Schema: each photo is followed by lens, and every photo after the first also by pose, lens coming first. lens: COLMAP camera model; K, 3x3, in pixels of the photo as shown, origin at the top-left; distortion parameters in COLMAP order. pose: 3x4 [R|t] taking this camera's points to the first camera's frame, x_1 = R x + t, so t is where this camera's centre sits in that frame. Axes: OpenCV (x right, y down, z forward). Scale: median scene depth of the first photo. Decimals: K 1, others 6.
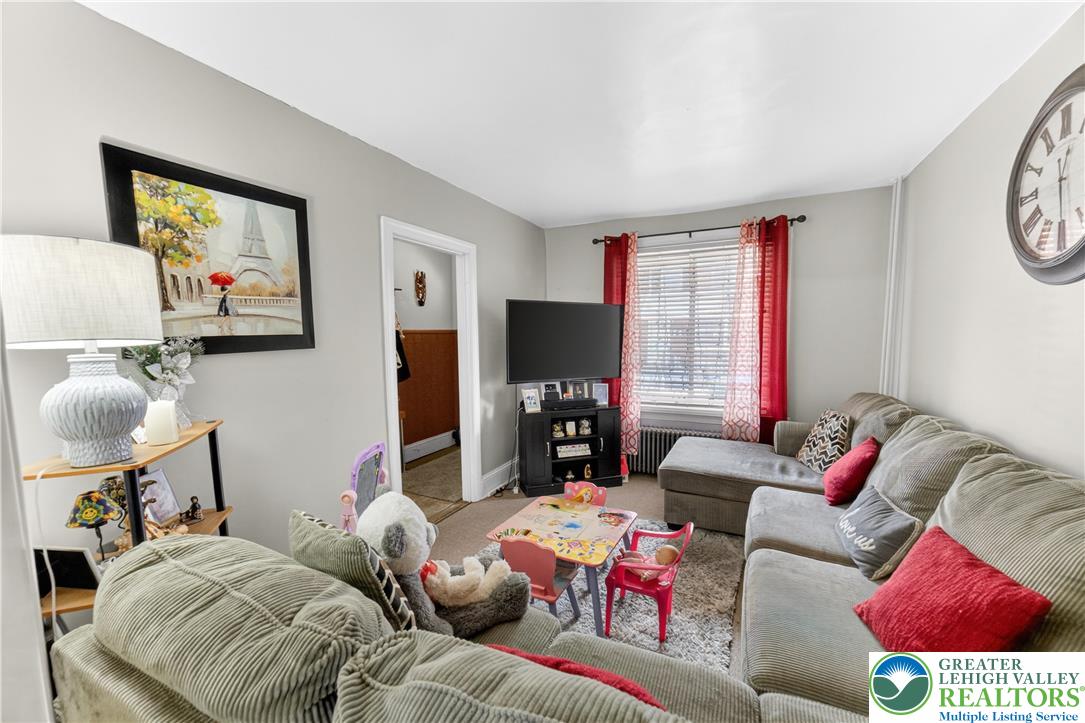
lens RADIAL K [[421.4, 0, 544.6], [0, 421.4, 367.7], [0, 0, 1]] dist [-0.031558, 0.010460]
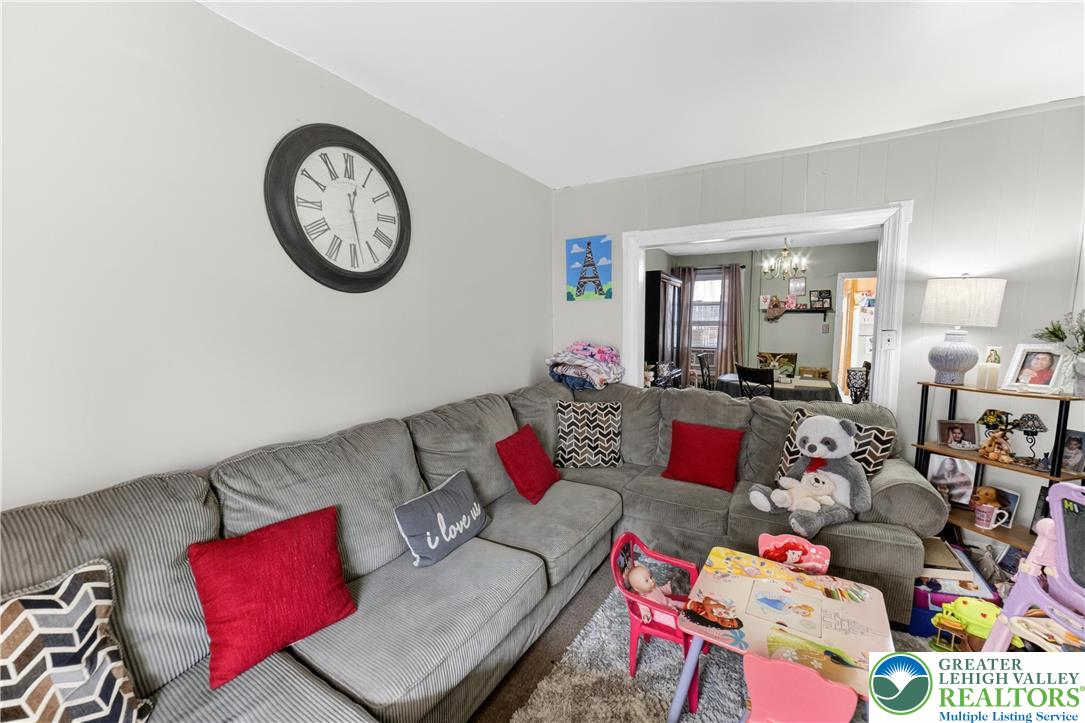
lens RADIAL K [[429.4, 0, 542.8], [0, 429.4, 368.2], [0, 0, 1]] dist [-0.034978, 0.011020]
pose [[-0.995125, 0.005989, 0.098437, 0.295435], [0.023885, 0.983074, 0.181647, -0.112158], [-0.095683, 0.183113, -0.978424, 1.303074]]
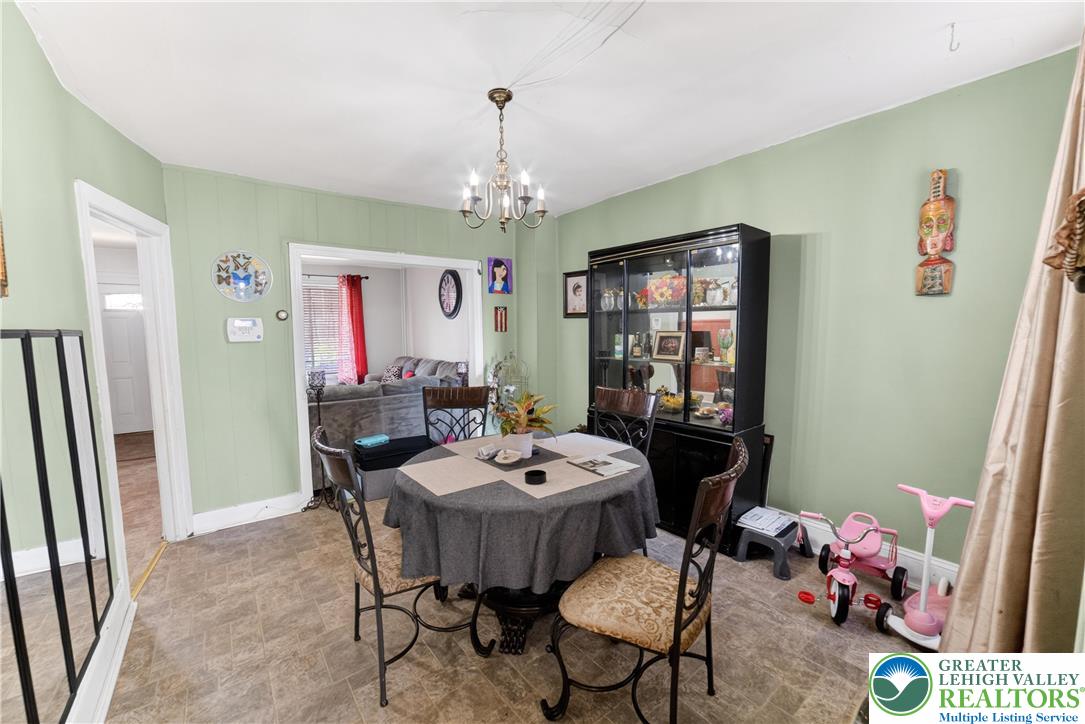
lens RADIAL K [[421.4, 0, 544.6], [0, 421.4, 368.2], [0, 0, 1]] dist [-0.031558, 0.010460]
pose [[0.443869, -0.081405, 0.892386, -1.164272], [0.077115, 0.995641, 0.052467, 0.069978], [-0.892767, 0.045528, 0.448212, -0.935510]]
